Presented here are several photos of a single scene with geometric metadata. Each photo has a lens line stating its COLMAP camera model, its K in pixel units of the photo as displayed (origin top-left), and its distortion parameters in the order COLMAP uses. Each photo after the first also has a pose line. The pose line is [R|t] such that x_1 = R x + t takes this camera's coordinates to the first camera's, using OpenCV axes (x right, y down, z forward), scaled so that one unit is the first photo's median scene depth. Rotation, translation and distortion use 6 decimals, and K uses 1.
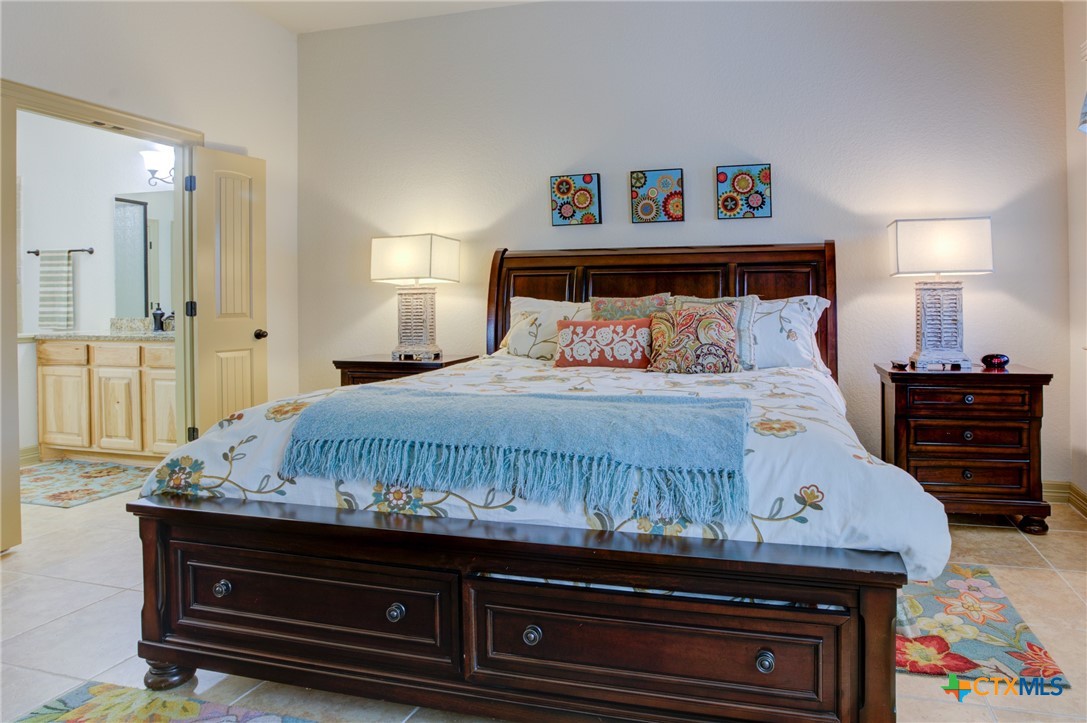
lens RADIAL K [[658.5, 0, 656.2], [0, 658.5, 302.2], [0, 0, 1]] dist [-0.042483, 0.005210]
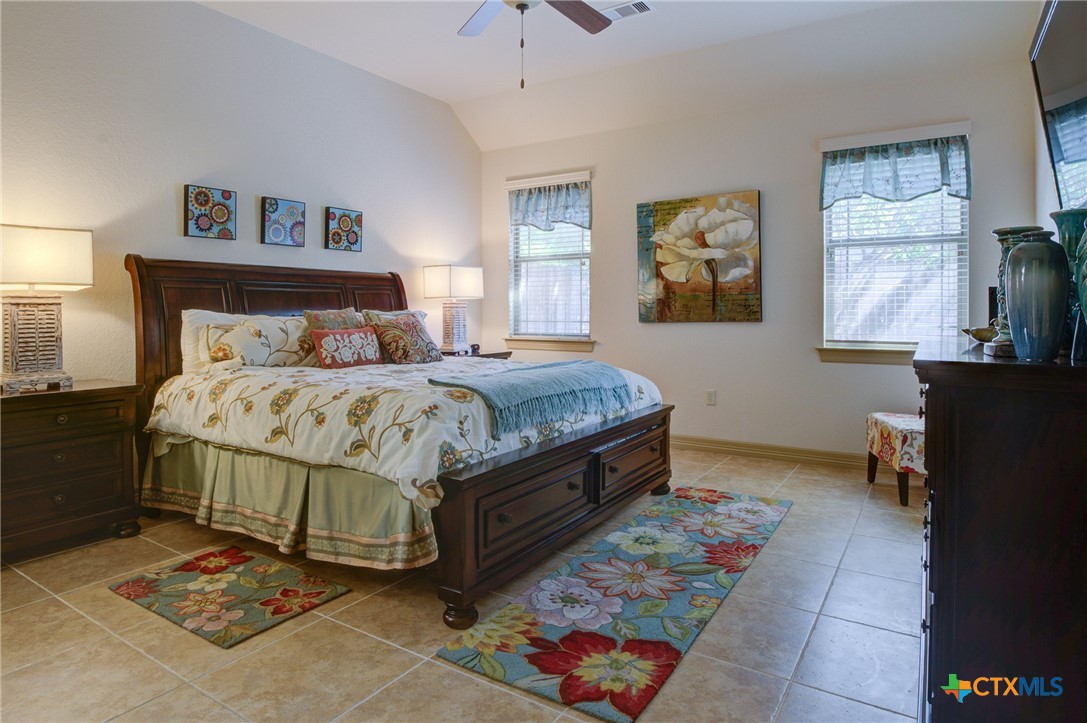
lens RADIAL K [[624.8, 0, 544.3], [0, 624.8, 324.5], [0, 0, 1]] dist [-0.062082, 0.020625]
pose [[0.327865, -0.012650, 0.944640, -0.875992], [0.002514, 0.999918, 0.012518, 0.003962], [-0.944721, -0.001730, 0.327870, 0.221112]]
